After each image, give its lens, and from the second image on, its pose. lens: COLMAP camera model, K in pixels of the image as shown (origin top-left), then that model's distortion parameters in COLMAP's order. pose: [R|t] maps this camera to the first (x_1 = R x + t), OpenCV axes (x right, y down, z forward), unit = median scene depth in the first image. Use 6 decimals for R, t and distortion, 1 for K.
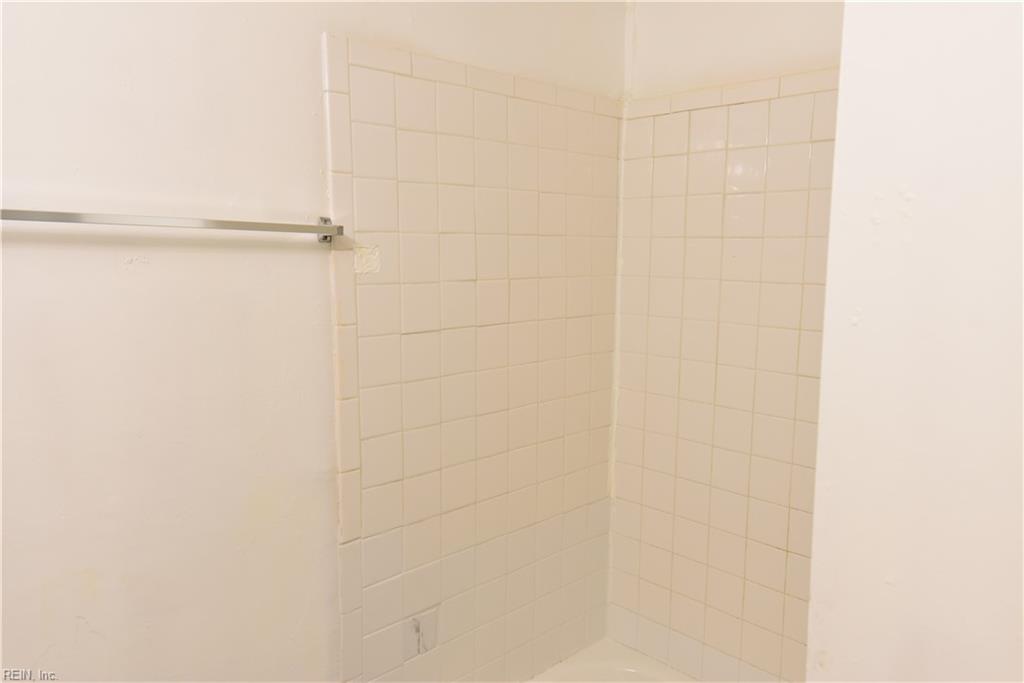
lens RADIAL K [[743.0, 0, 513.1], [0, 743.0, 334.2], [0, 0, 1]] dist [0.042362, 0.002189]
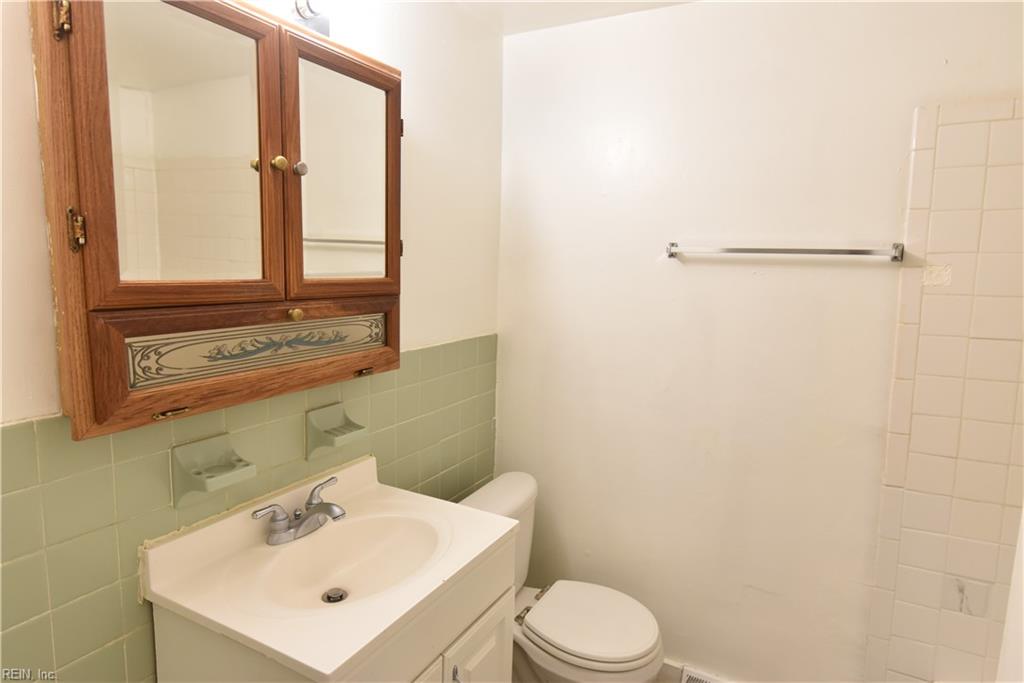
lens RADIAL K [[592.5, 0, 509.5], [0, 592.5, 347.1], [0, 0, 1]] dist [0.014931, -0.003342]
pose [[0.300651, 0.122195, -0.945874, 0.576164], [-0.121686, 0.988568, 0.089031, 0.020706], [0.945939, 0.088333, 0.312084, -0.002043]]
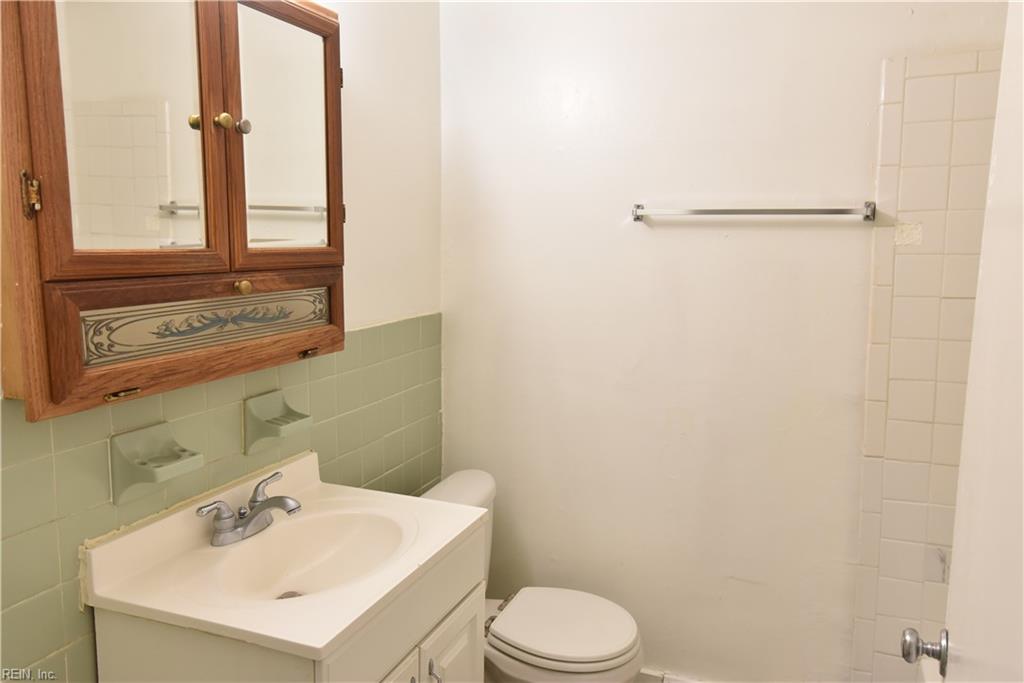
lens RADIAL K [[743.0, 0, 515.8], [0, 743.0, 341.5], [0, 0, 1]] dist [0.042362, 0.002189]
pose [[0.409551, 0.114693, -0.905049, 0.697333], [-0.099838, 0.991742, 0.080501, 0.041910], [0.906808, 0.057389, 0.417619, -0.101377]]
